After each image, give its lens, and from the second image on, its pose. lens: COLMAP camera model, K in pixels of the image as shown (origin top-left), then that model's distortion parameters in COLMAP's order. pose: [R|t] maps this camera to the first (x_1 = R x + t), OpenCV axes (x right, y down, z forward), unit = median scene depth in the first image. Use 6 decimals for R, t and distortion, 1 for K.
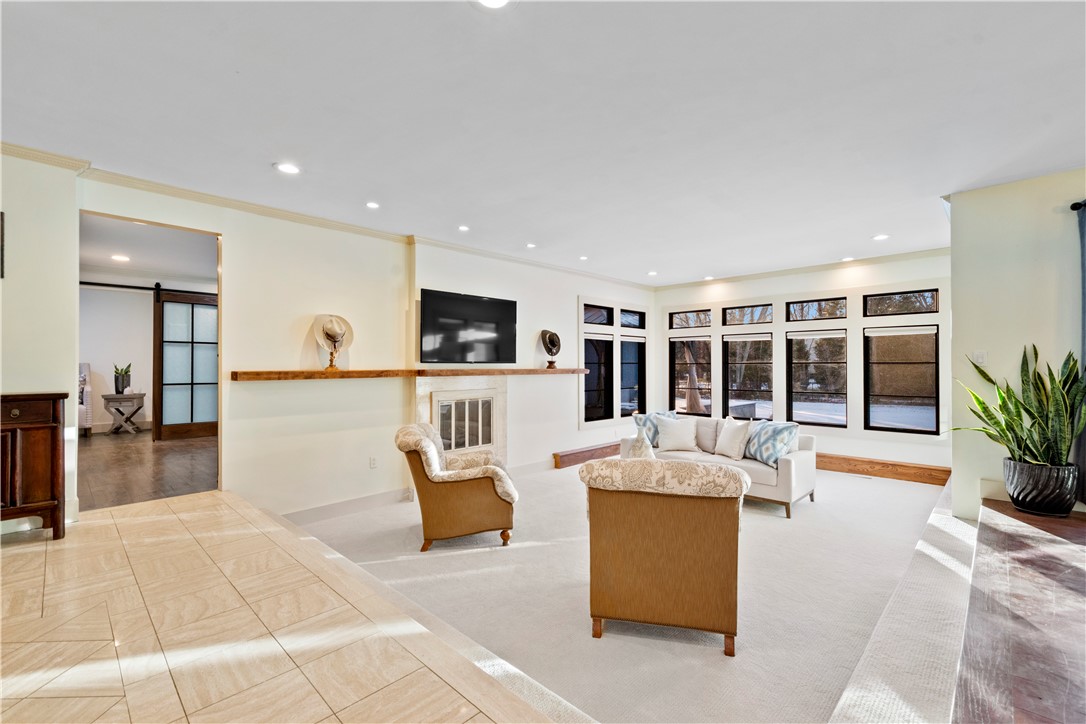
lens RADIAL K [[480.2, 0, 545.1], [0, 480.2, 360.4], [0, 0, 1]] dist [0.017308, -0.001811]
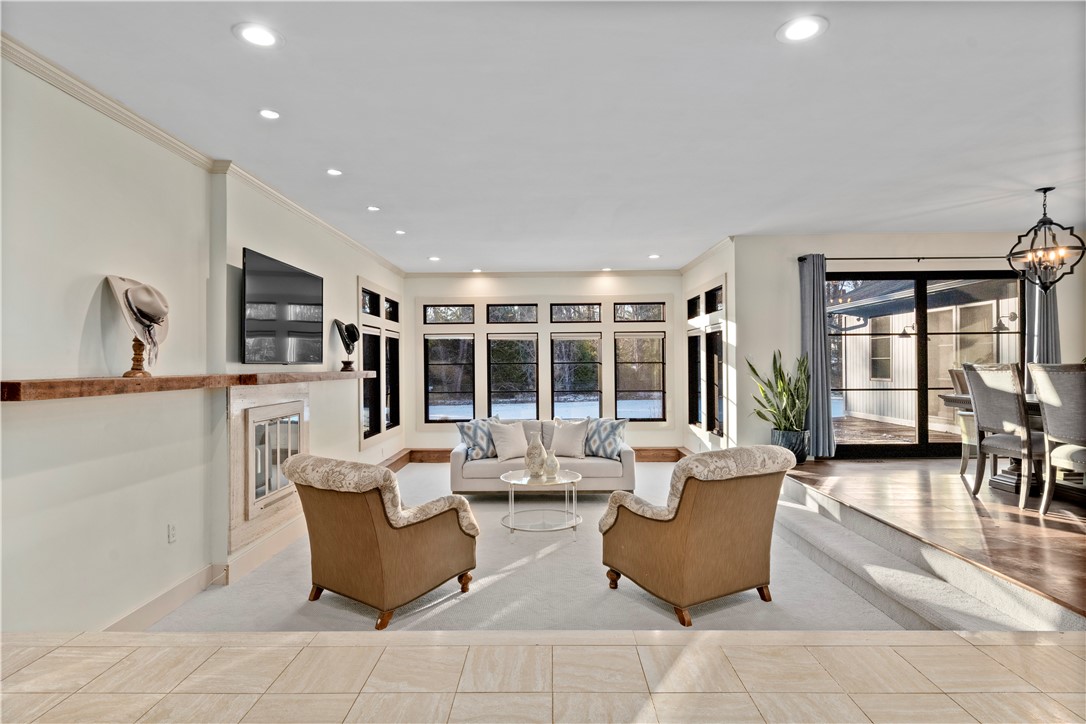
lens RADIAL K [[595.1, 0, 542.4], [0, 595.1, 360.5], [0, 0, 1]] dist [0.012799, -0.001665]
pose [[0.718785, 0.001541, 0.695231, -0.525502], [-0.001083, 0.999999, -0.001097, 0.001227], [-0.695232, 0.000035, 0.718786, 0.152023]]
